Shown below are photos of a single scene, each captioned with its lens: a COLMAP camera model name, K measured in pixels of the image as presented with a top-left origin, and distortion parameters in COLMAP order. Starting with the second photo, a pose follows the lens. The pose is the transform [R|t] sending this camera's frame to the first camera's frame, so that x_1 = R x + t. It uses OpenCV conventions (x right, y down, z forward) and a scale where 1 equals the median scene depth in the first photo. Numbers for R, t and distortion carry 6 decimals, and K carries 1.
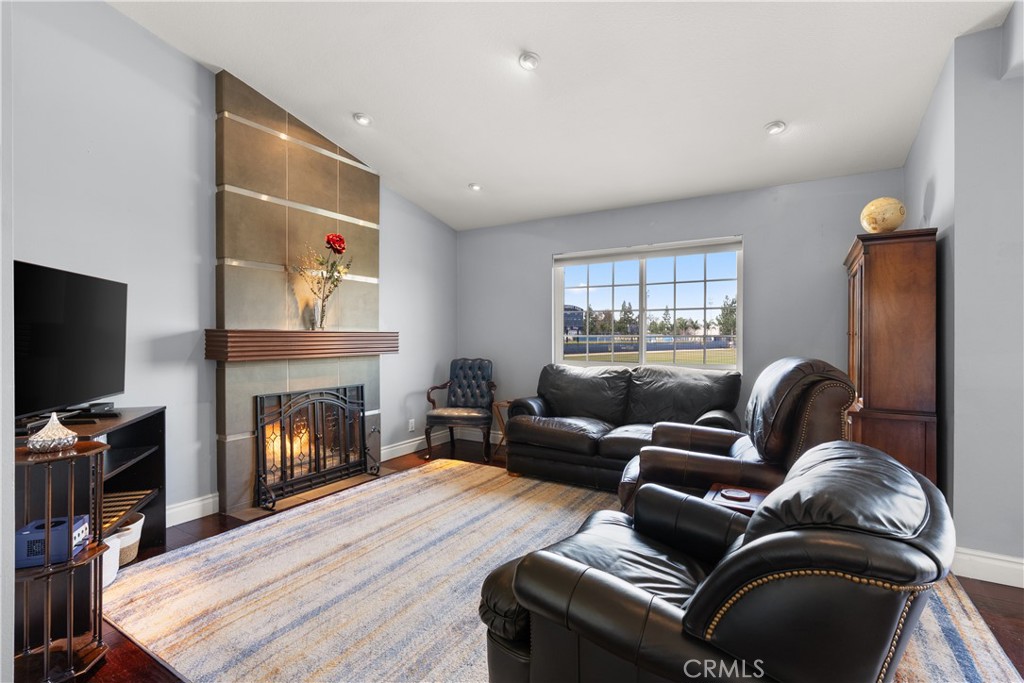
lens RADIAL K [[468.0, 0, 519.1], [0, 468.0, 341.4], [0, 0, 1]] dist [0.000278, 0.000138]
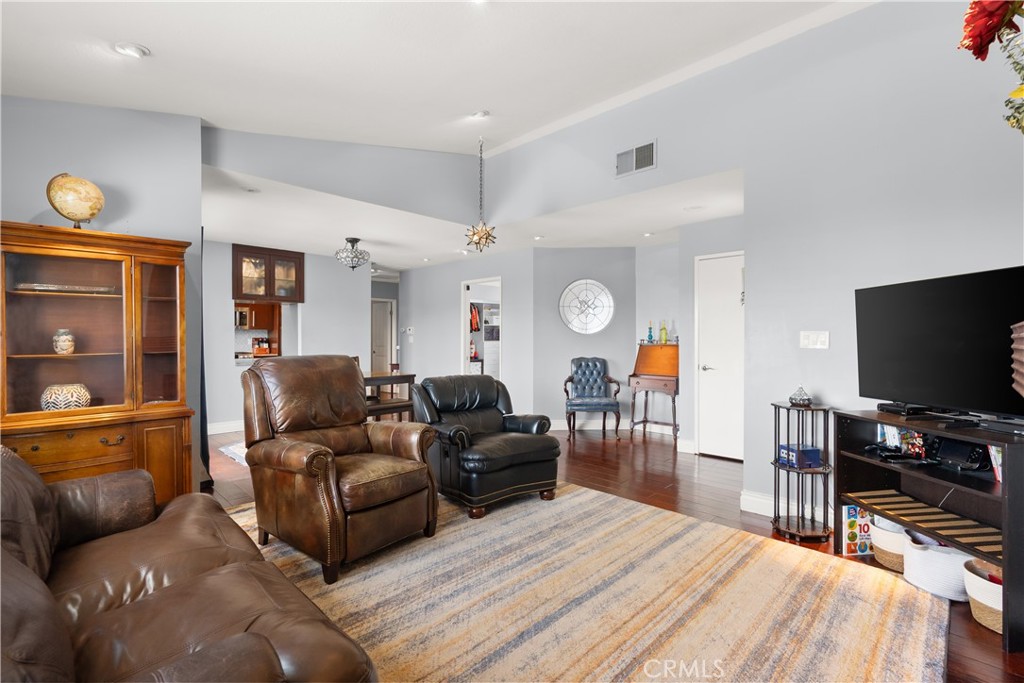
lens RADIAL K [[463.9, 0, 512.0], [0, 463.9, 341.5], [0, 0, 1]] dist [-0.000862, -0.000175]
pose [[-0.968868, -0.000840, 0.247578, -0.173994], [0.001721, 0.999947, 0.010126, -0.010872], [-0.247574, 0.010237, -0.968815, 1.330592]]
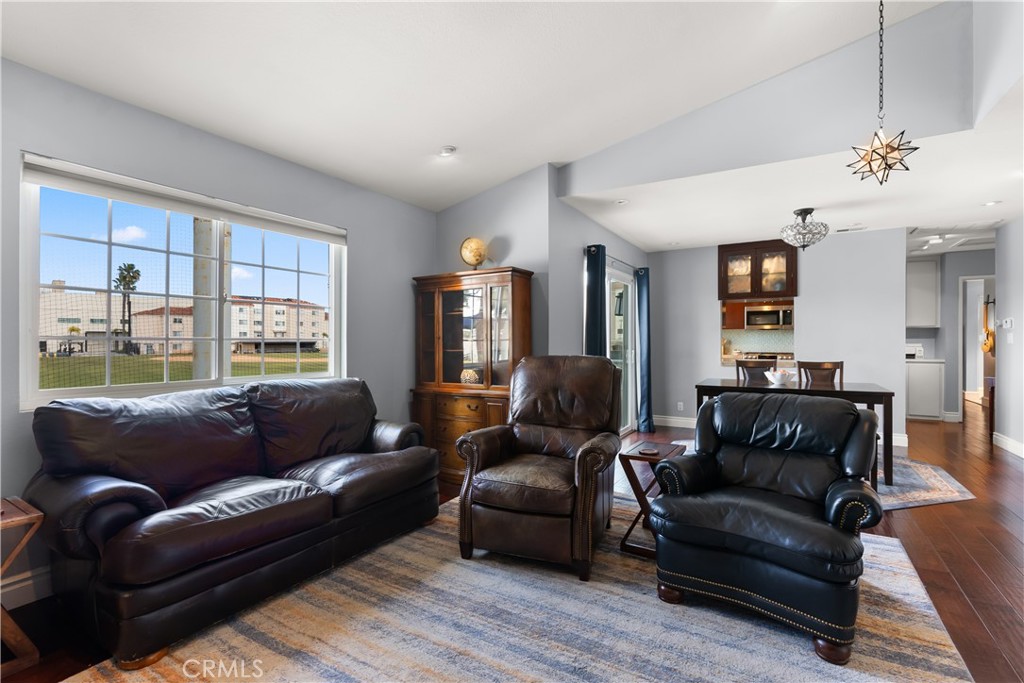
lens RADIAL K [[468.0, 0, 519.1], [0, 468.0, 341.4], [0, 0, 1]] dist [0.000278, 0.000138]
pose [[-0.008181, -0.001844, 0.999965, -0.484311], [0.009057, 0.999957, 0.001918, -0.006330], [-0.999926, 0.009073, -0.008164, 0.717362]]
